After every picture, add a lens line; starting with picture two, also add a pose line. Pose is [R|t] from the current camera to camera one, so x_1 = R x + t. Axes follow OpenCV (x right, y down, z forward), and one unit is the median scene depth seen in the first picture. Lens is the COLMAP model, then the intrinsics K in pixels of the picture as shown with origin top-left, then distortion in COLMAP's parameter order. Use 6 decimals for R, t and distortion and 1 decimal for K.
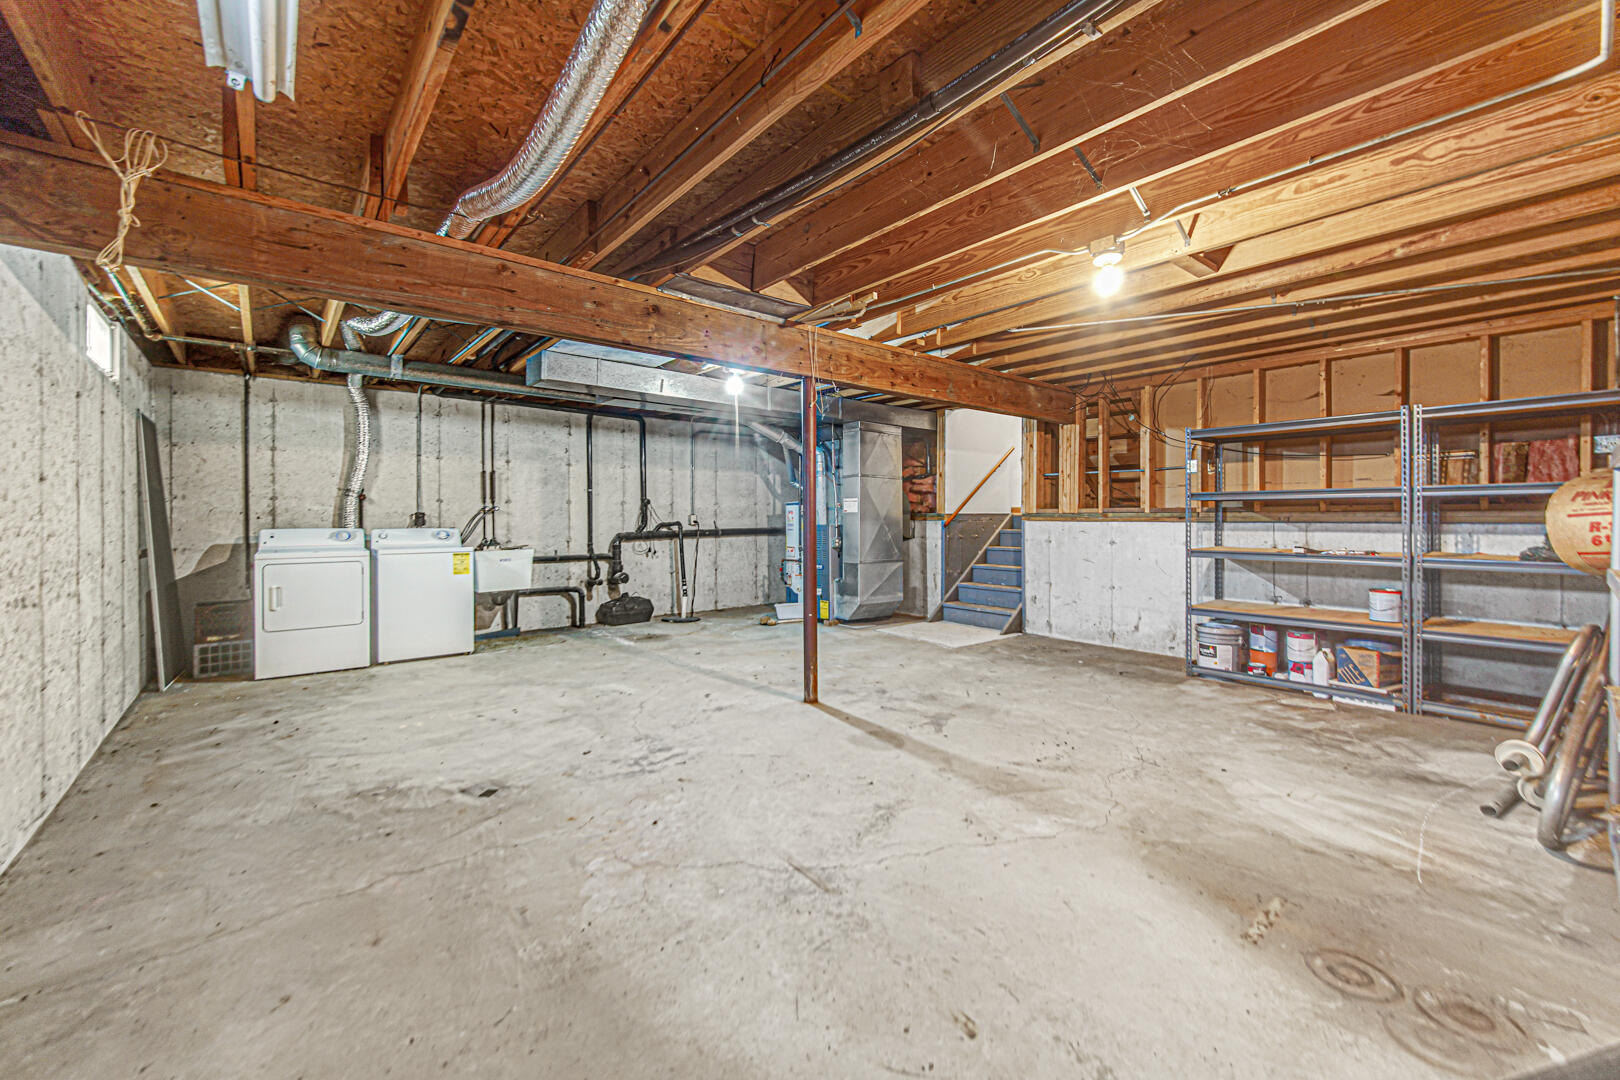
lens RADIAL K [[643.8, 0, 809.7], [0, 643.8, 533.5], [0, 0, 1]] dist [0.001589, 0.000697]
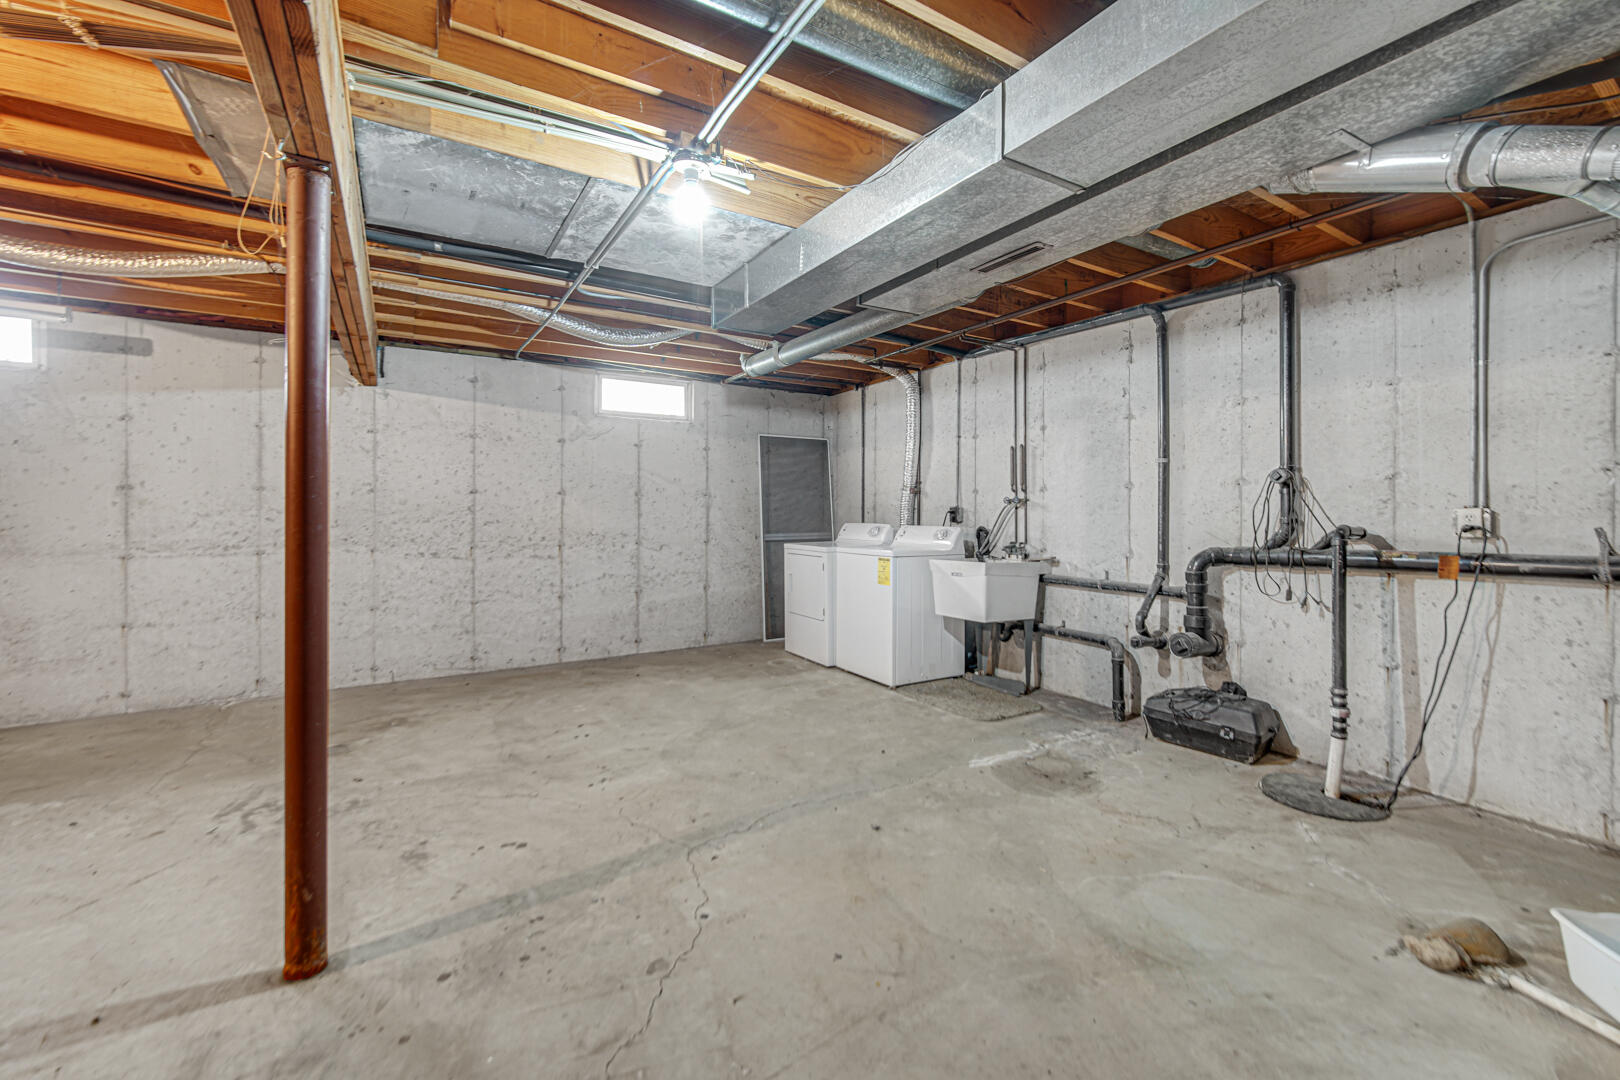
lens RADIAL K [[669.0, 0, 814.3], [0, 669.0, 507.3], [0, 0, 1]] dist [-0.000374, 0.000046]
pose [[-0.134920, -0.005710, -0.990840, 0.242259], [-0.027317, 0.999625, -0.002041, -0.023582], [0.990480, 0.026791, -0.135025, 0.879469]]
